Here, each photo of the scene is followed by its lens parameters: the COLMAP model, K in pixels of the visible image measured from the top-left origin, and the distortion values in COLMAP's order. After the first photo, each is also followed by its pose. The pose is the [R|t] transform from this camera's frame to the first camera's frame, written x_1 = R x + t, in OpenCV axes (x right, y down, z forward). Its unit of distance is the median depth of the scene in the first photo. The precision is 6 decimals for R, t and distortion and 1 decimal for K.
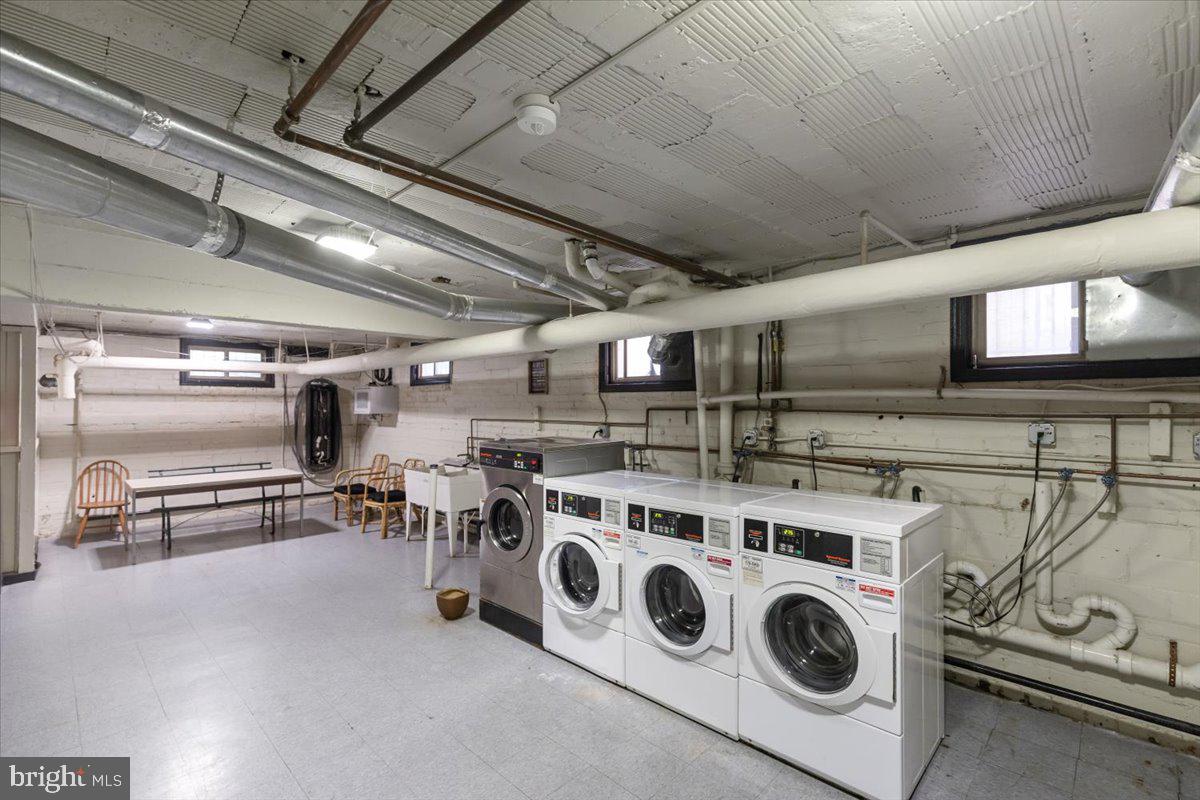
lens RADIAL K [[540.9, 0, 606.0], [0, 540.9, 402.7], [0, 0, 1]] dist [0.007766, -0.000688]
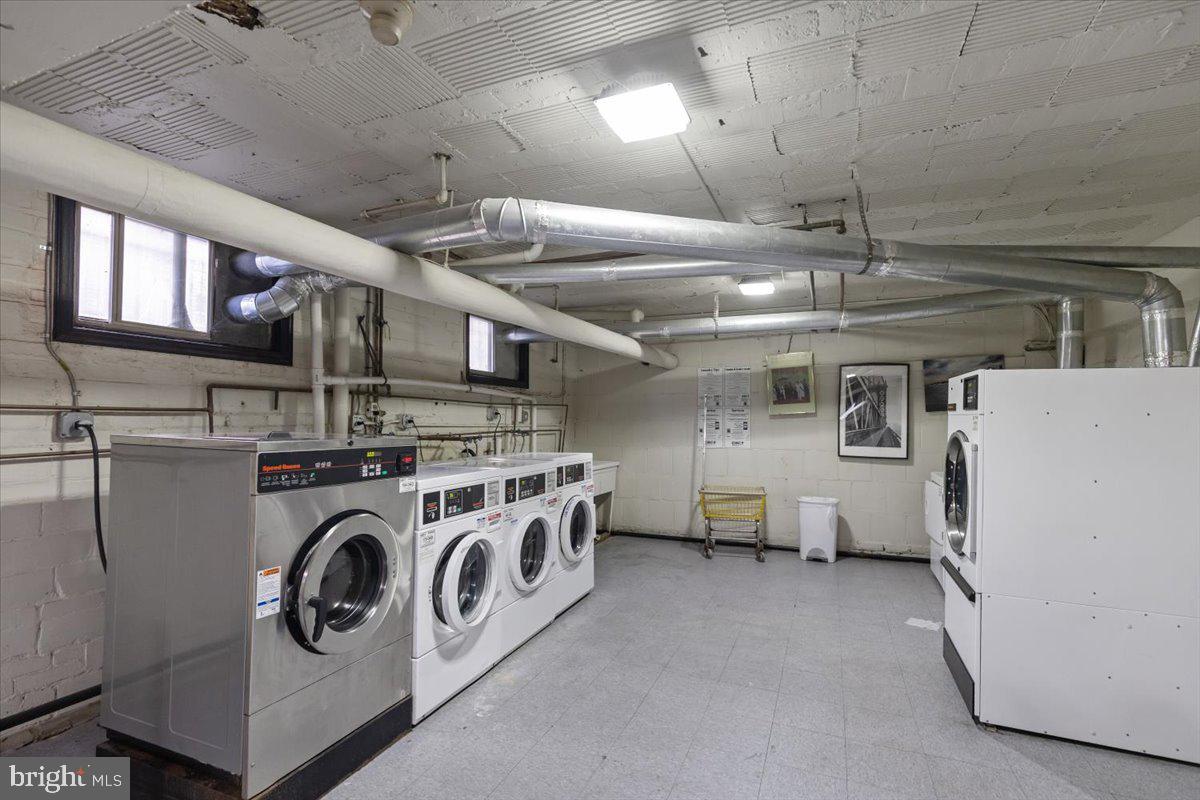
lens RADIAL K [[540.9, 0, 607.7], [0, 540.9, 410.7], [0, 0, 1]] dist [0.007766, -0.000688]
pose [[-0.369315, 0.010964, 0.929240, -0.868303], [-0.012492, 0.999781, -0.016762, 0.059157], [-0.929220, -0.017799, -0.369097, 1.045322]]
